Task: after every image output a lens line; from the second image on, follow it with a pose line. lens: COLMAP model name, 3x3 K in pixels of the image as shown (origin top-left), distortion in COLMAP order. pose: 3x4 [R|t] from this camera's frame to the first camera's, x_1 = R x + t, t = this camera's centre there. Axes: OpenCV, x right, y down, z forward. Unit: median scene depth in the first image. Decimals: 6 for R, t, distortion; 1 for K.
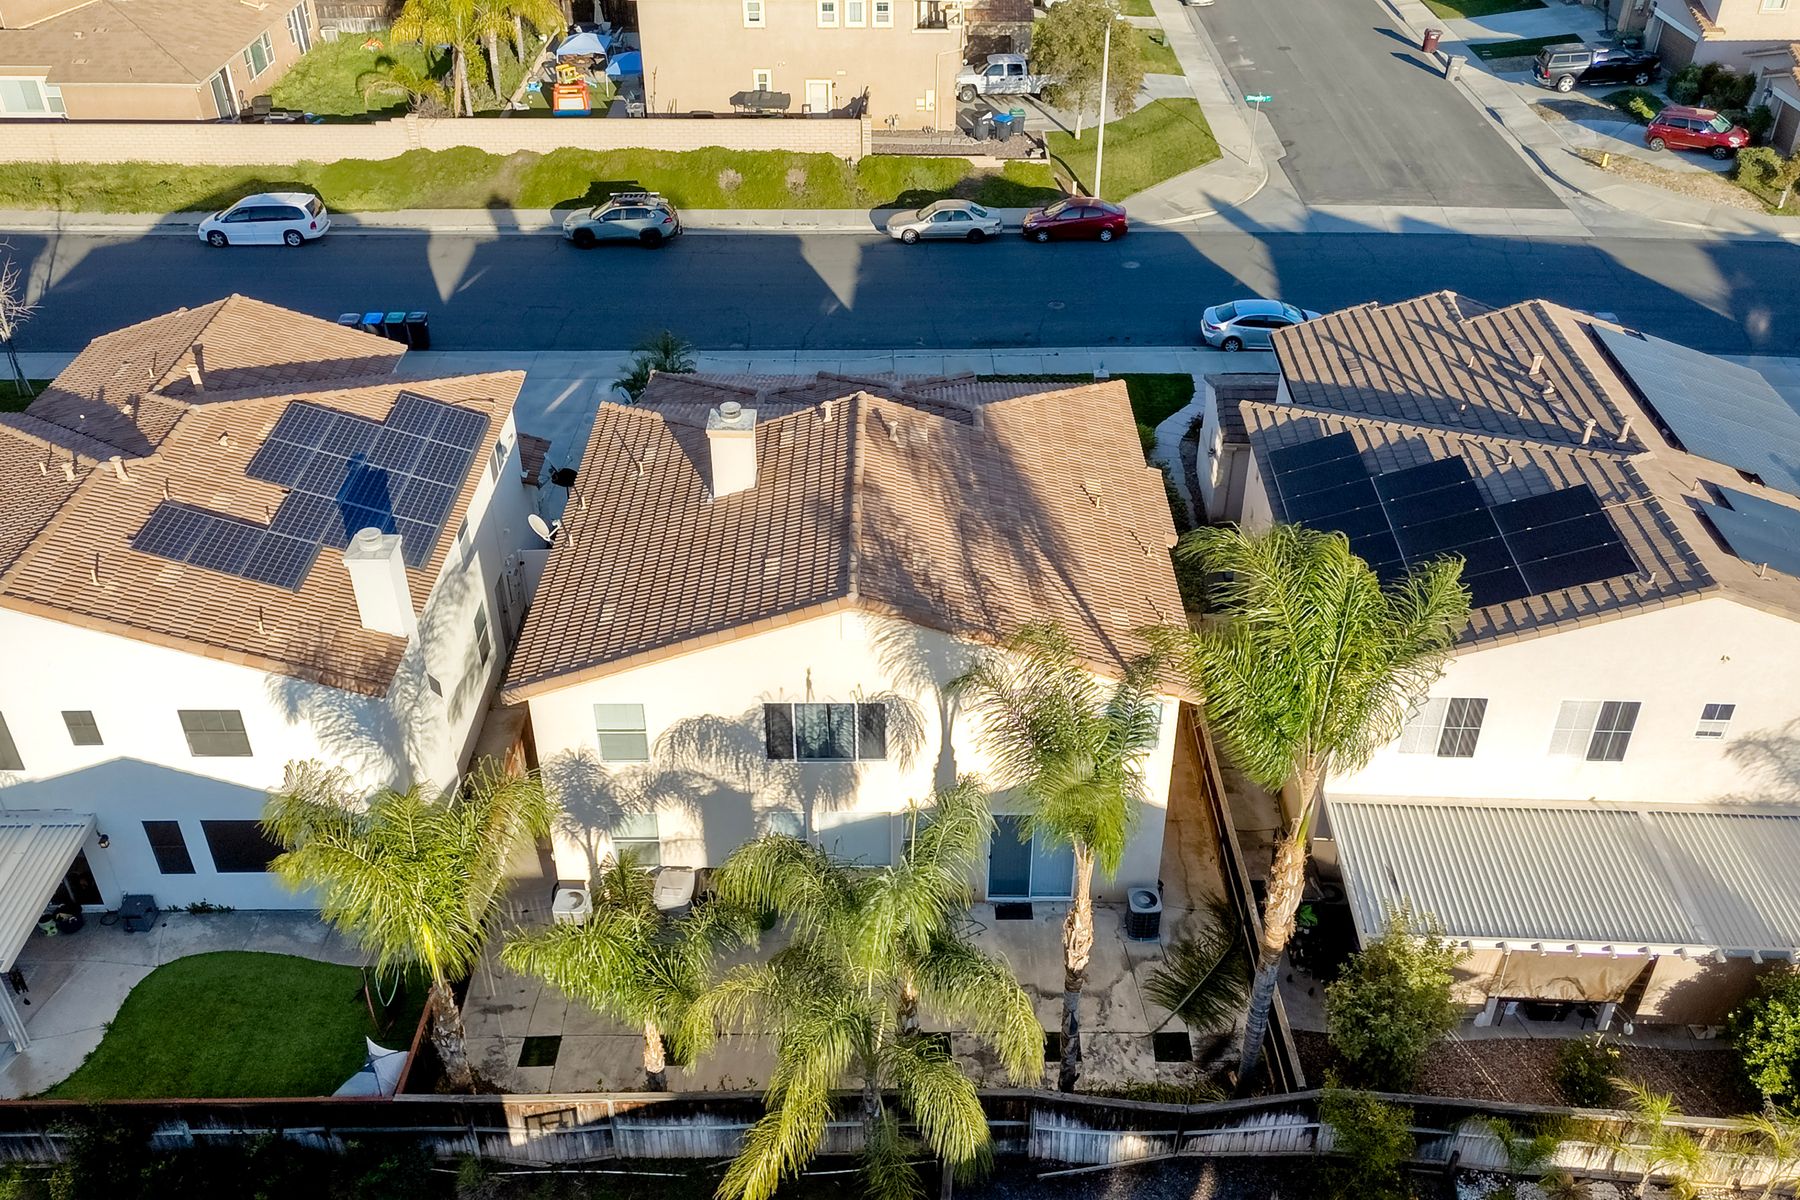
lens RADIAL K [[1577.4, 0, 900.0], [0, 1577.4, 600.0], [0, 0, 1]] dist [0.065944, -0.059891]
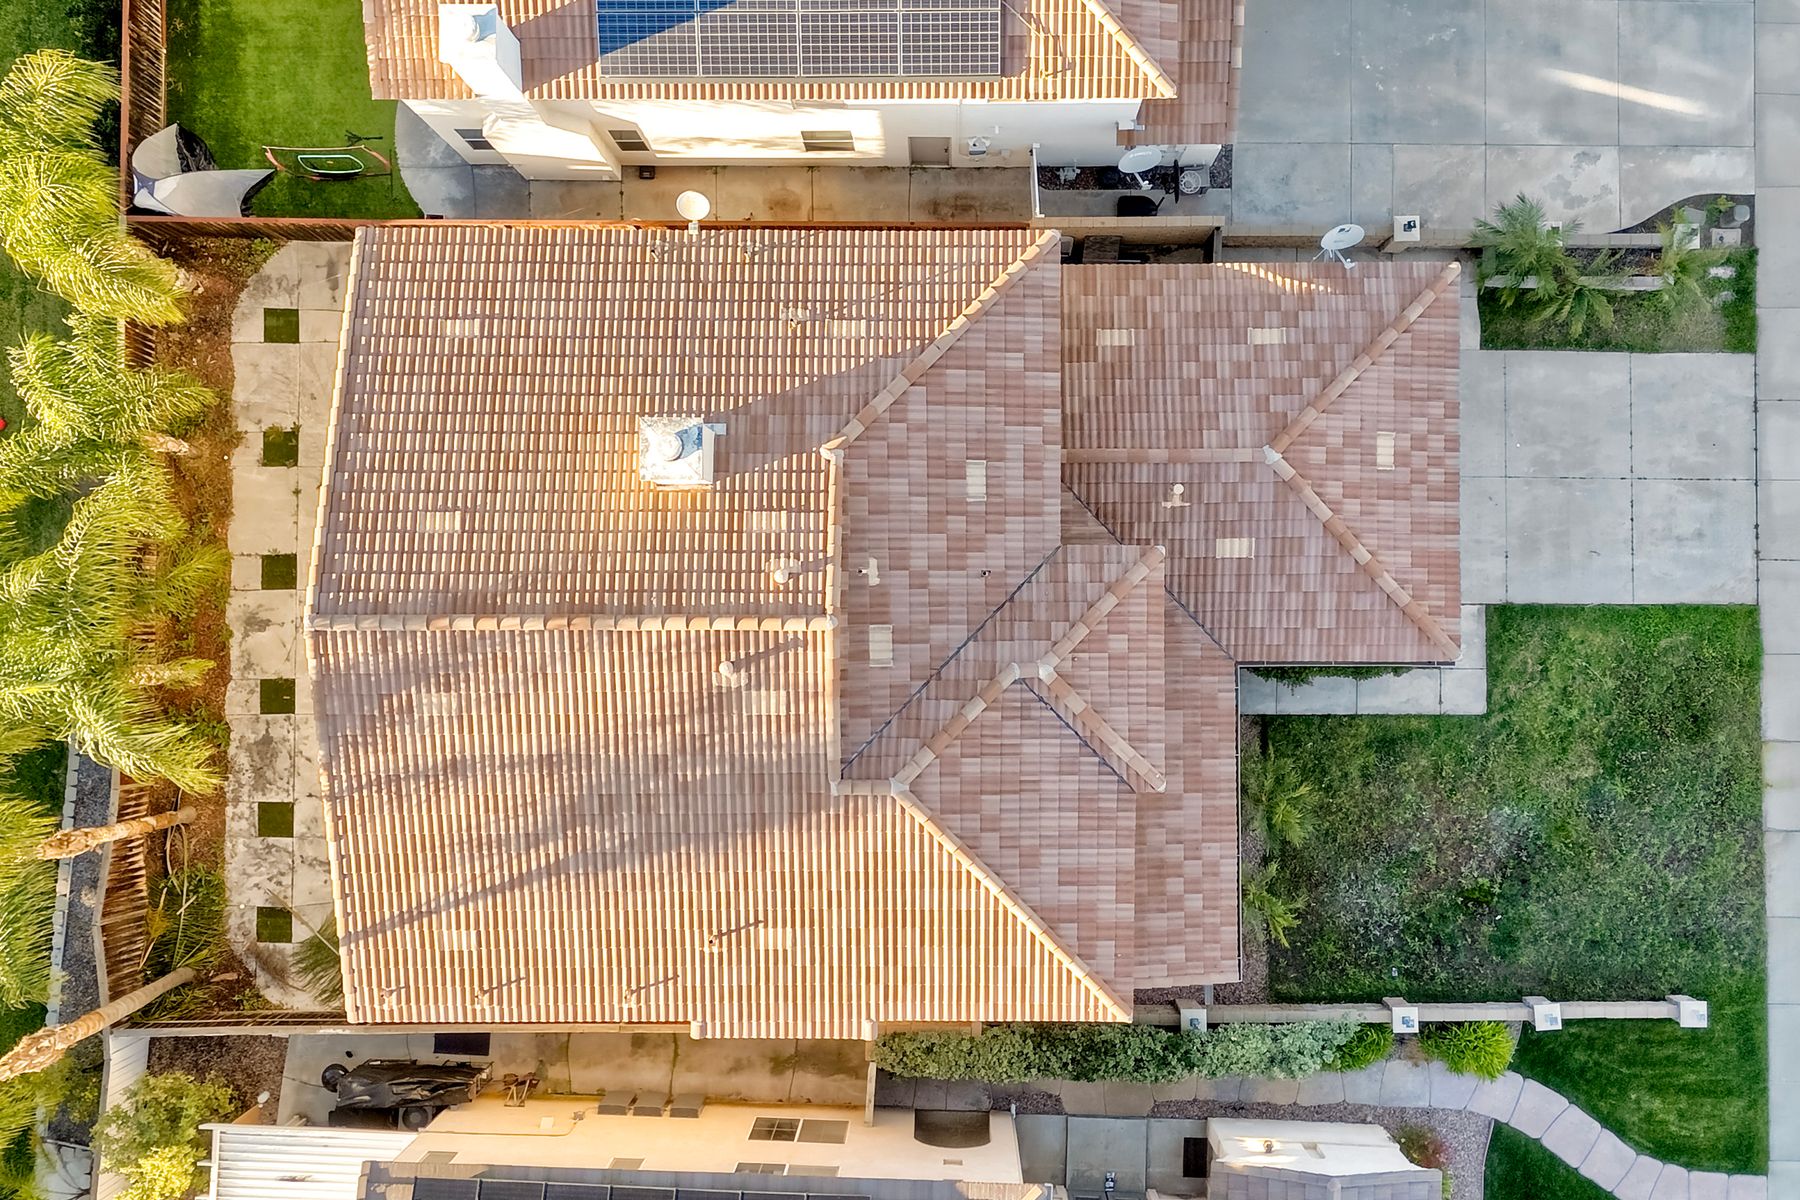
lens RADIAL K [[1600.0, 0, 900.0], [0, 1600.0, 600.0], [0, 0, 1]] dist [0.131754, -0.218742]
pose [[0.001784, 0.999825, -0.018615, -0.011555], [-0.542689, 0.016604, 0.839769, -0.400258], [0.839932, 0.008604, 0.542624, 0.348331]]
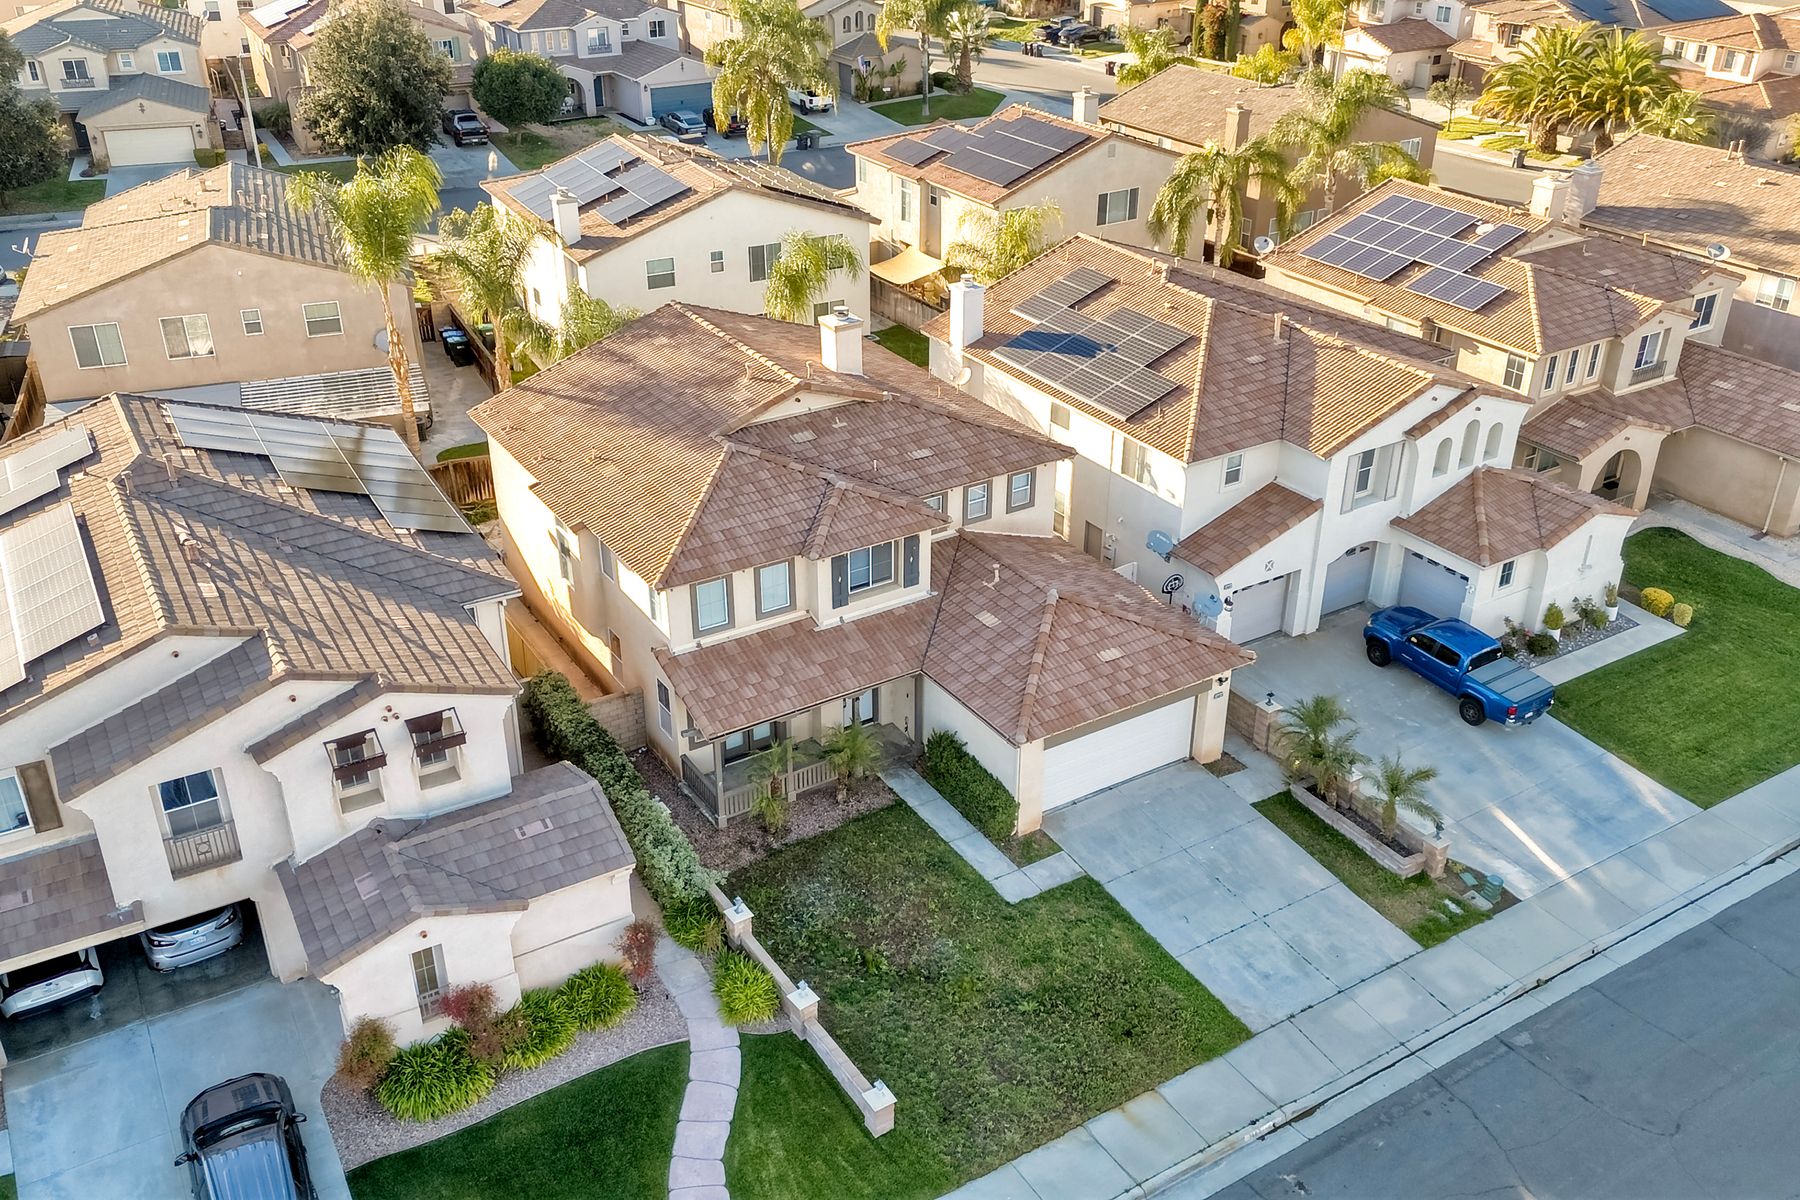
lens RADIAL K [[1577.4, 0, 900.0], [0, 1577.4, 600.0], [0, 0, 1]] dist [0.065944, -0.059891]
pose [[-0.845900, 0.252620, -0.469720, 0.278886], [-0.302486, 0.498126, 0.812633, -0.565276], [0.439267, 0.829490, -0.344951, 0.857203]]
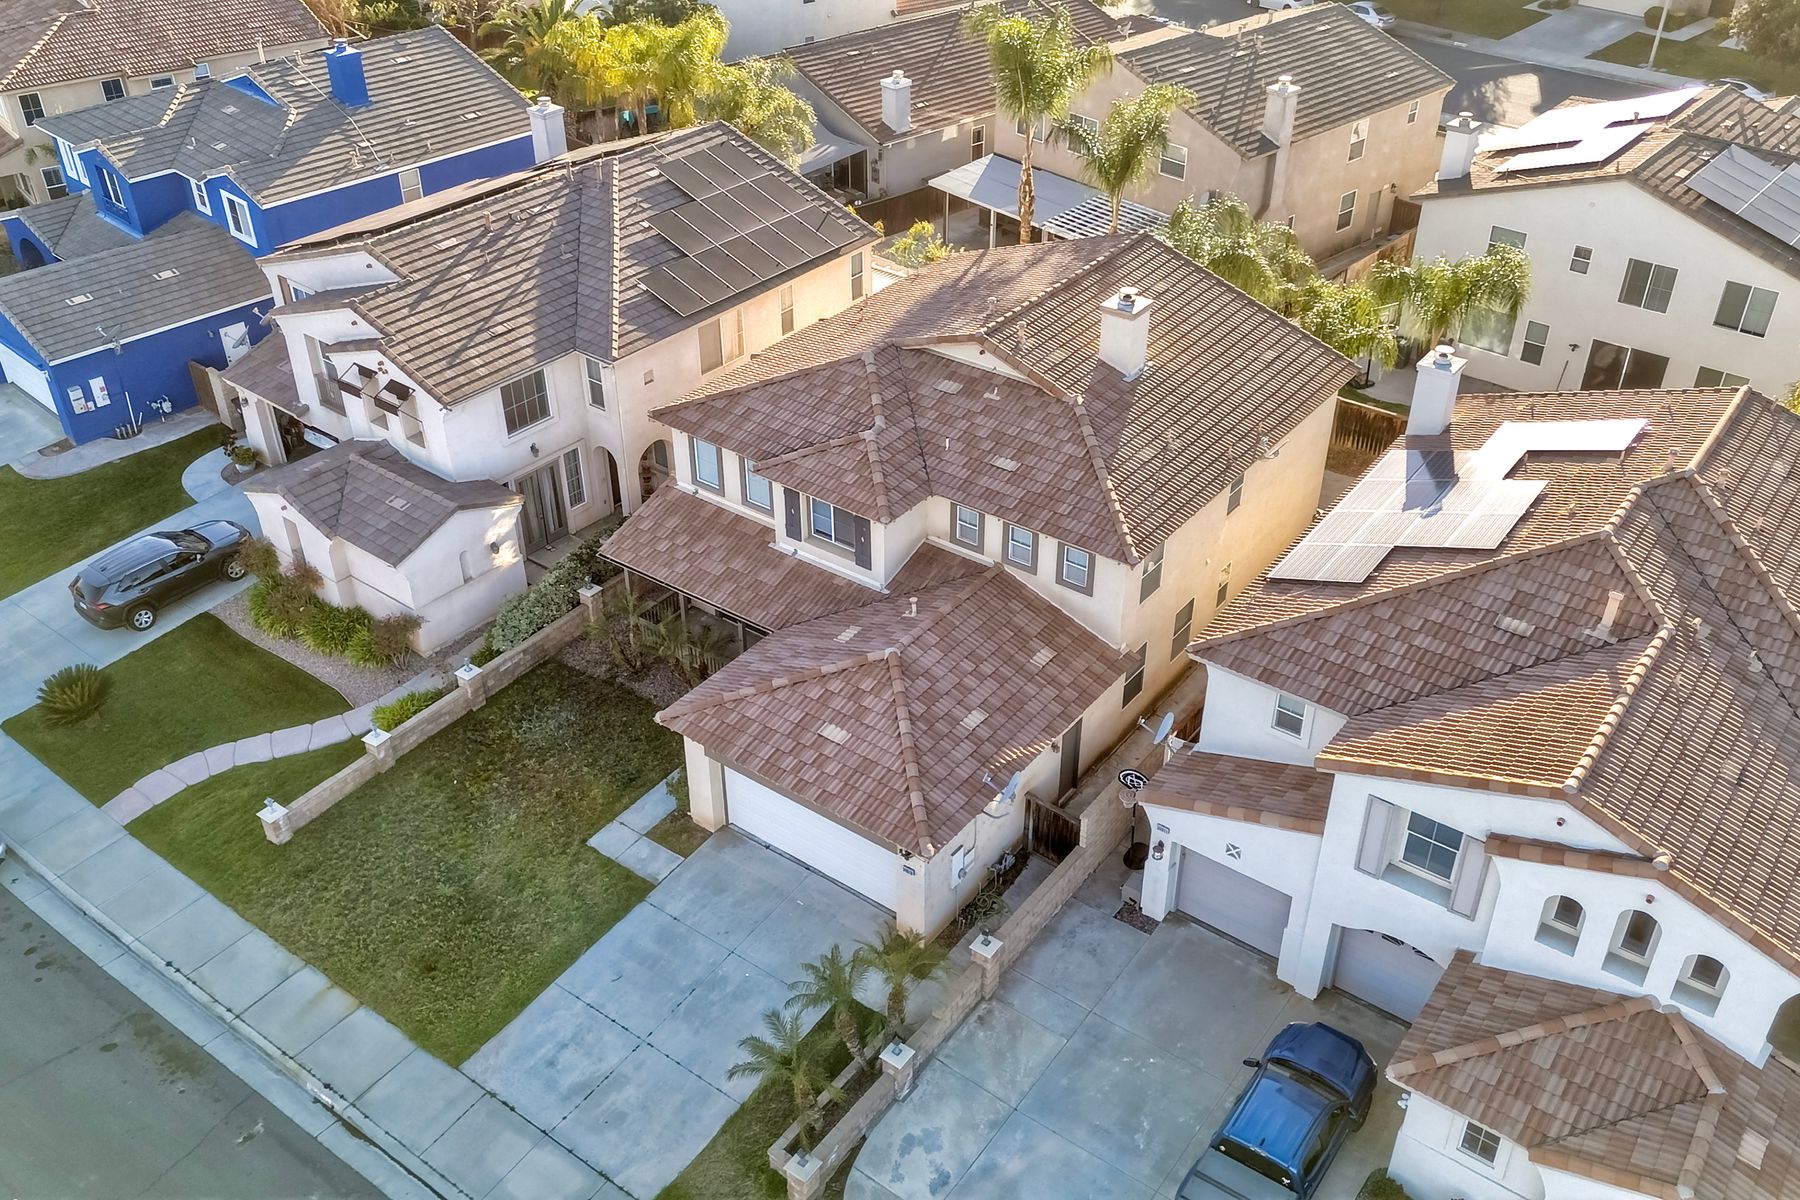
lens RADIAL K [[1577.4, 0, 900.0], [0, 1577.4, 600.0], [0, 0, 1]] dist [0.065944, -0.059891]
pose [[-0.802923, -0.334290, 0.493523, -0.312579], [0.339139, 0.424689, 0.839419, -0.531840], [-0.490203, 0.841361, -0.227622, 0.773033]]
